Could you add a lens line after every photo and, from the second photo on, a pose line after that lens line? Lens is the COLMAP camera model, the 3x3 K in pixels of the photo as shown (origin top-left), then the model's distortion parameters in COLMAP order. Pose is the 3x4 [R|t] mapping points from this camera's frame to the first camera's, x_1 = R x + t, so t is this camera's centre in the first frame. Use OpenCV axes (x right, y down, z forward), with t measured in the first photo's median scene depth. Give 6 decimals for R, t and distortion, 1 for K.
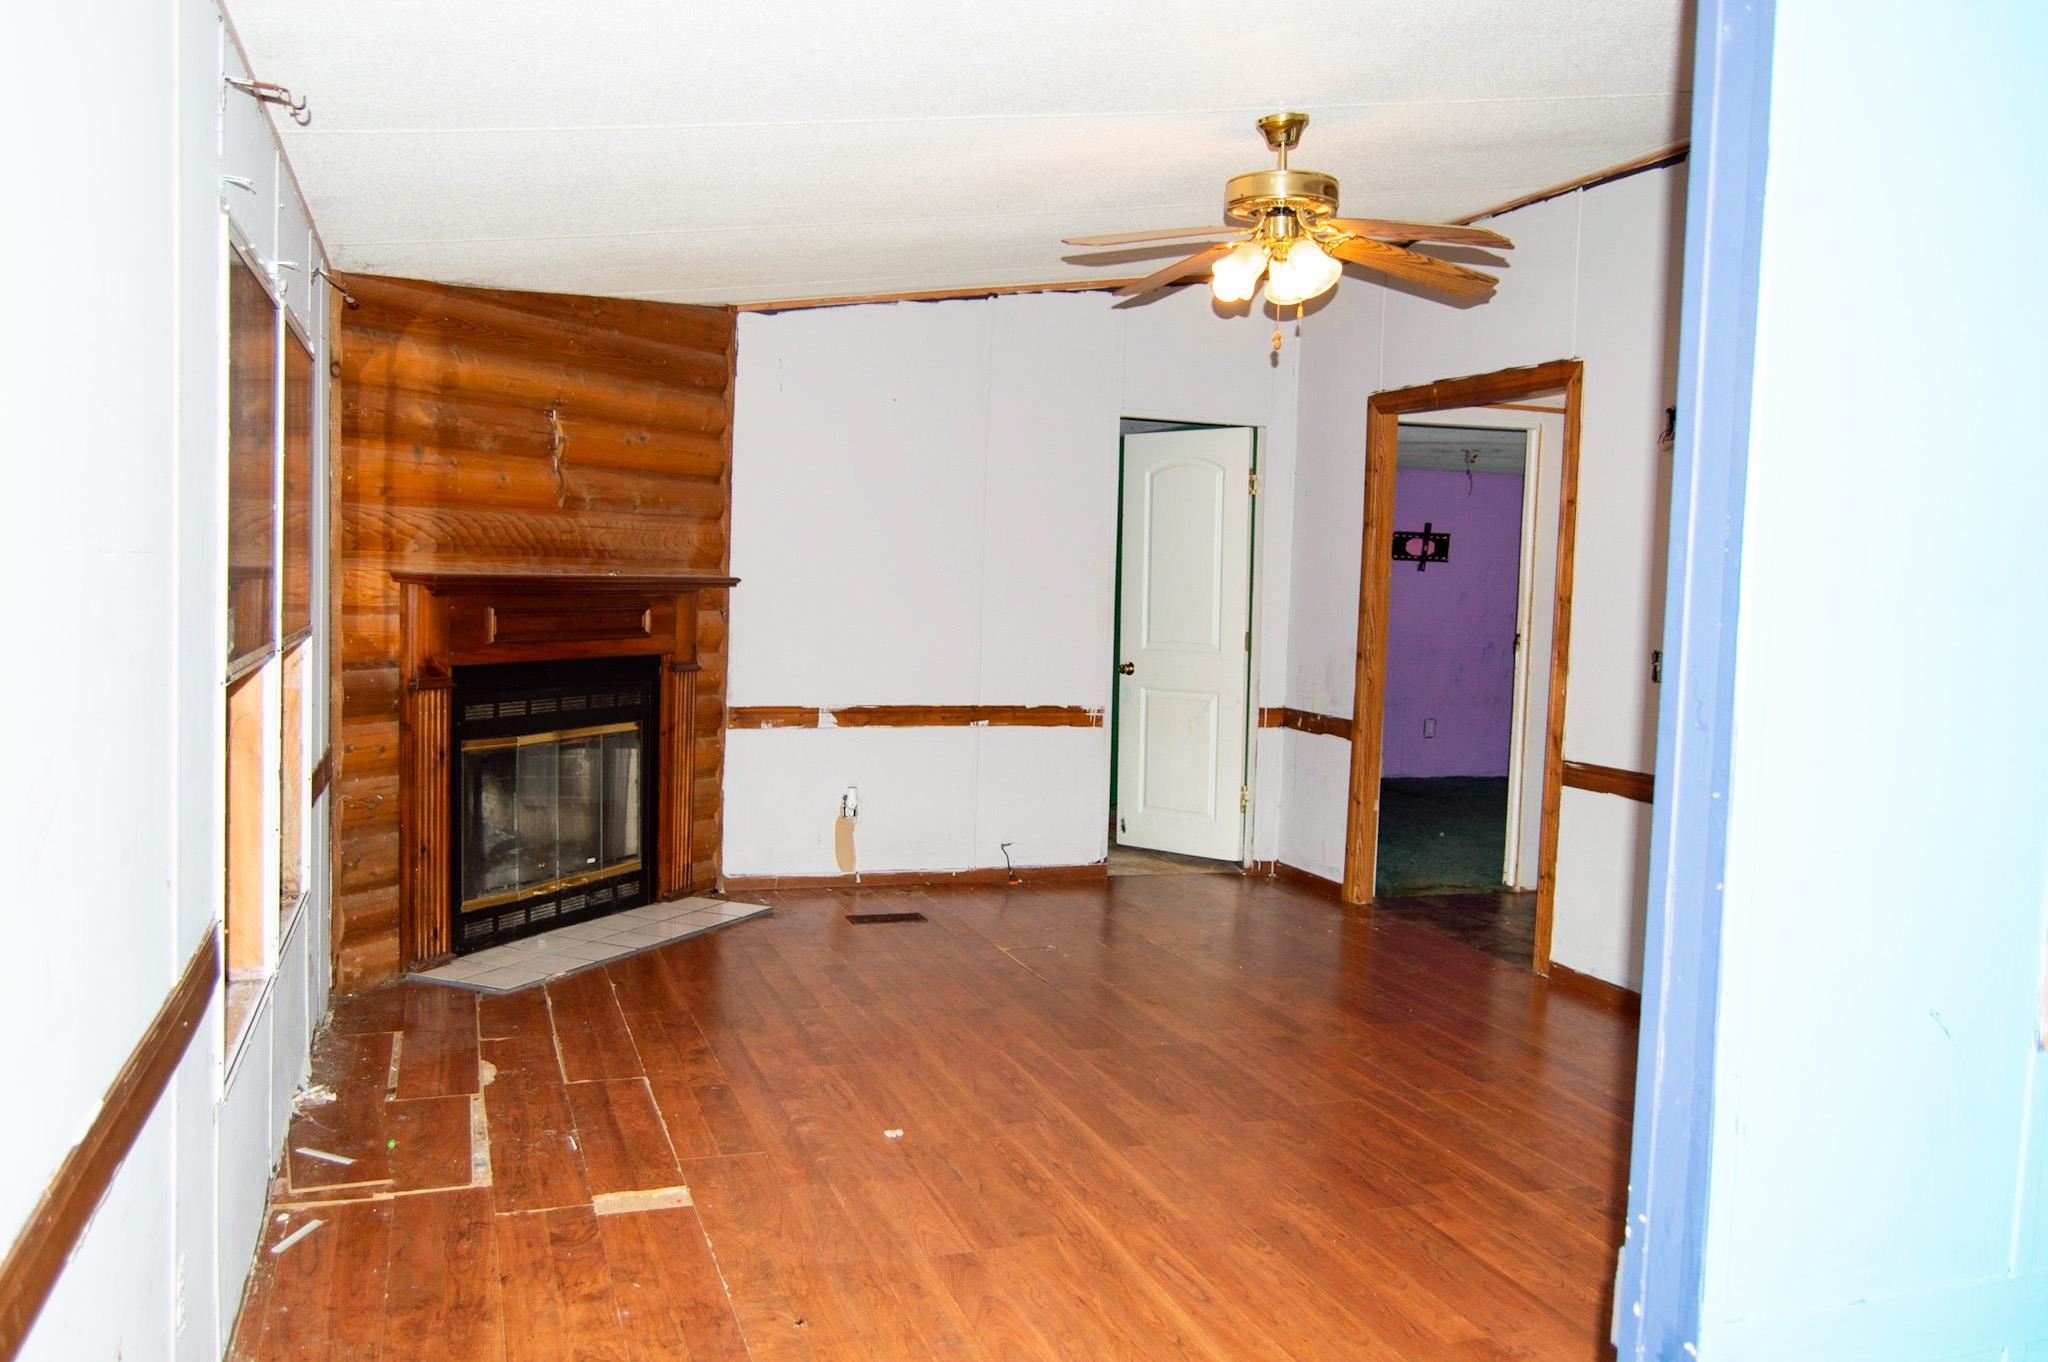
lens RADIAL K [[1616.7, 0, 1024.0], [0, 1616.7, 681.0], [0, 0, 1]] dist [-0.007122, 0.008078]
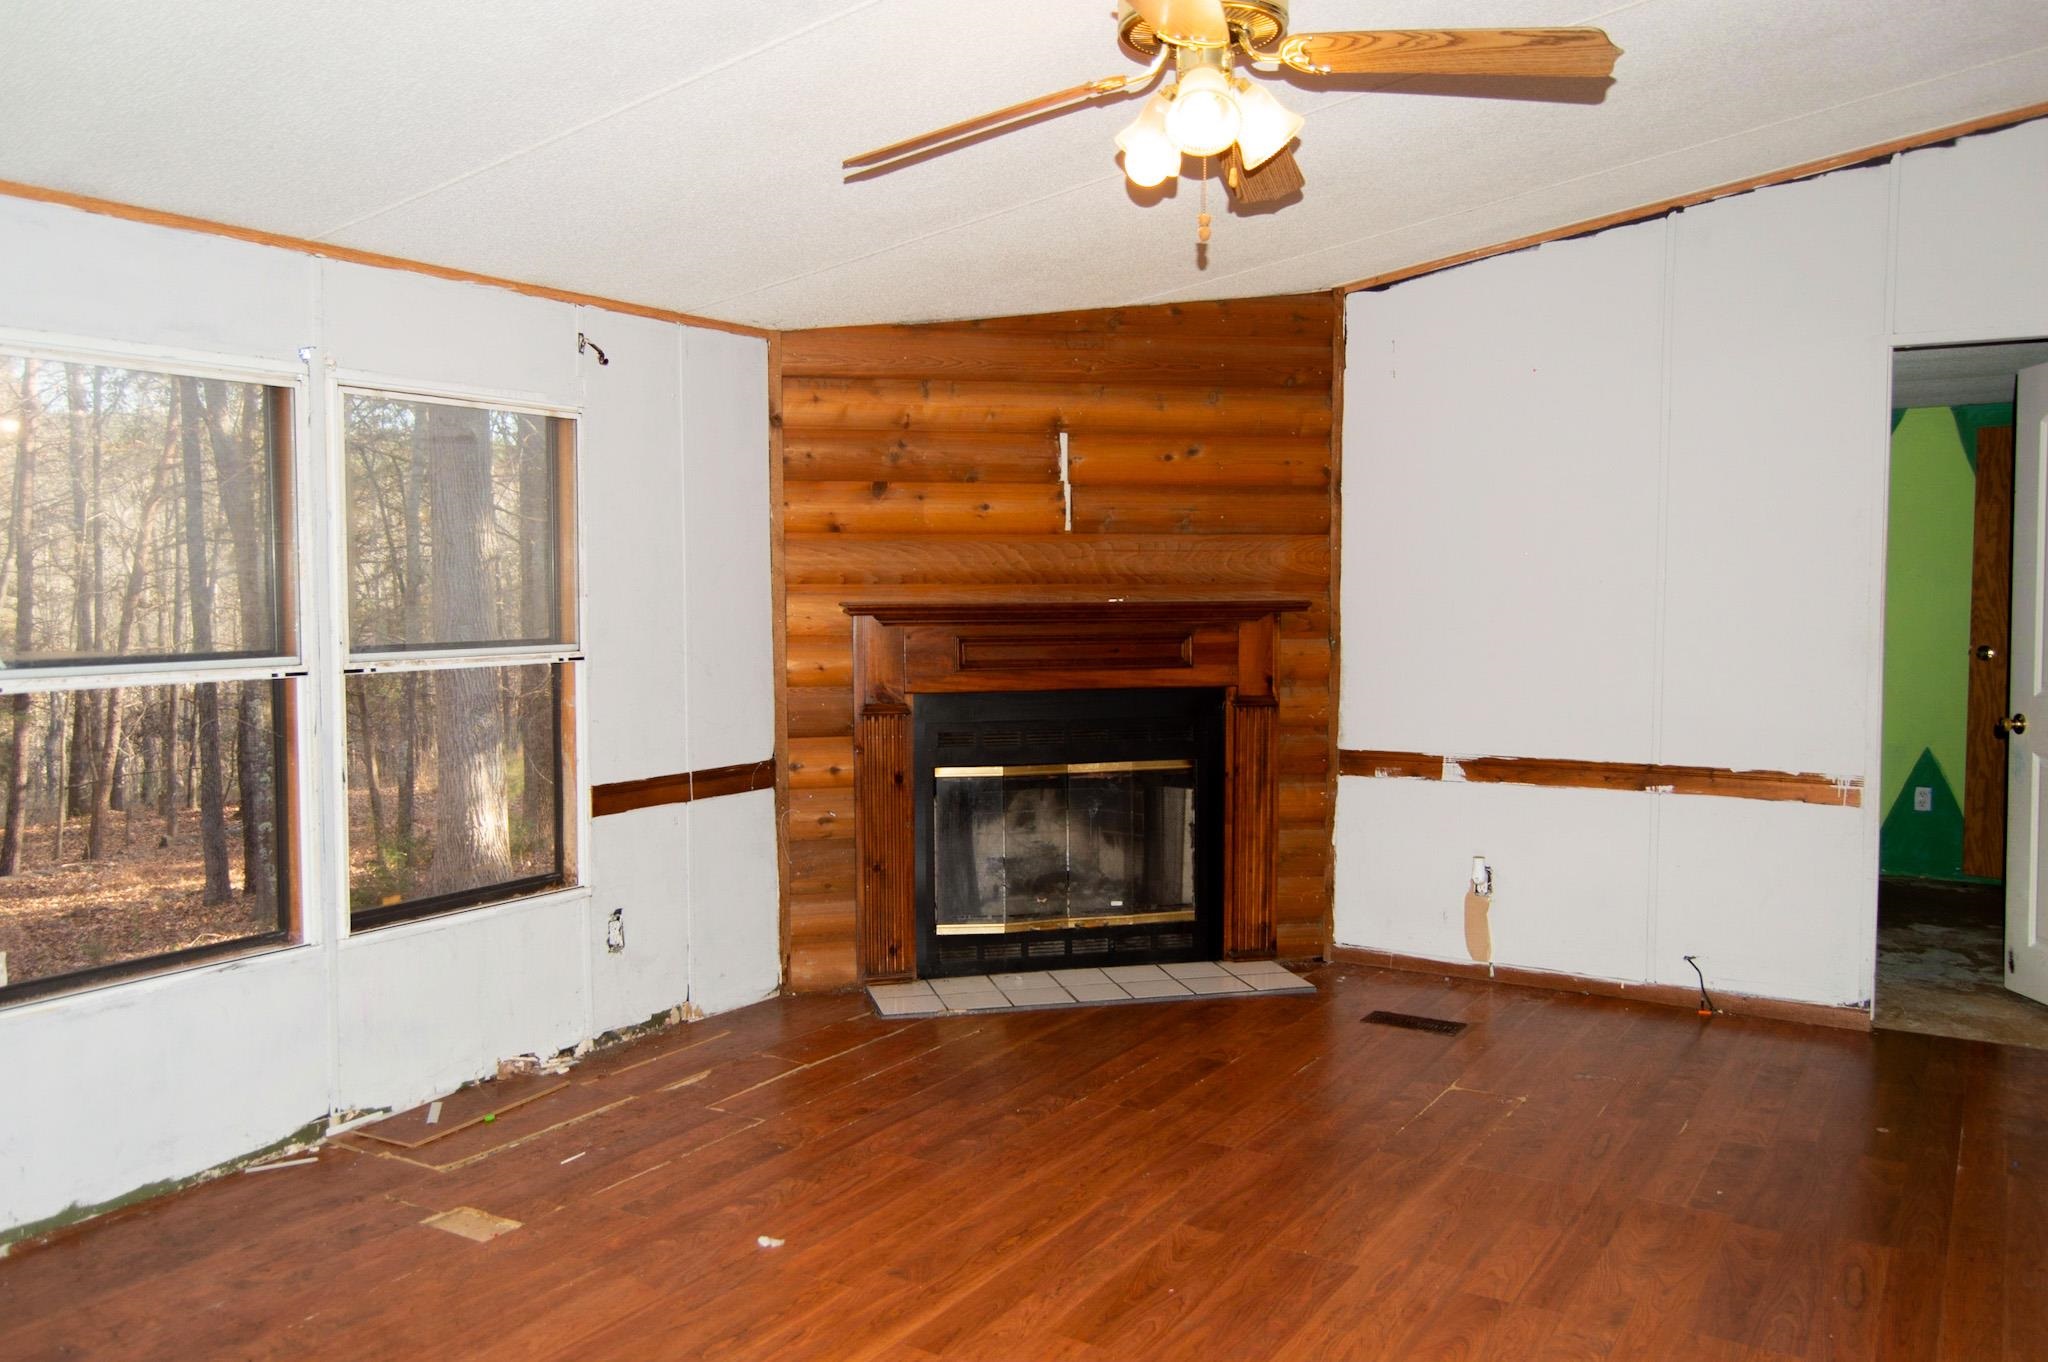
lens RADIAL K [[1616.7, 0, 1024.0], [0, 1616.7, 681.0], [0, 0, 1]] dist [-0.007122, 0.008078]
pose [[0.620003, 0.014331, -0.784469, 0.403256], [-0.030152, 0.999530, -0.005571, -0.011181], [0.784020, 0.027107, 0.620143, 0.336475]]
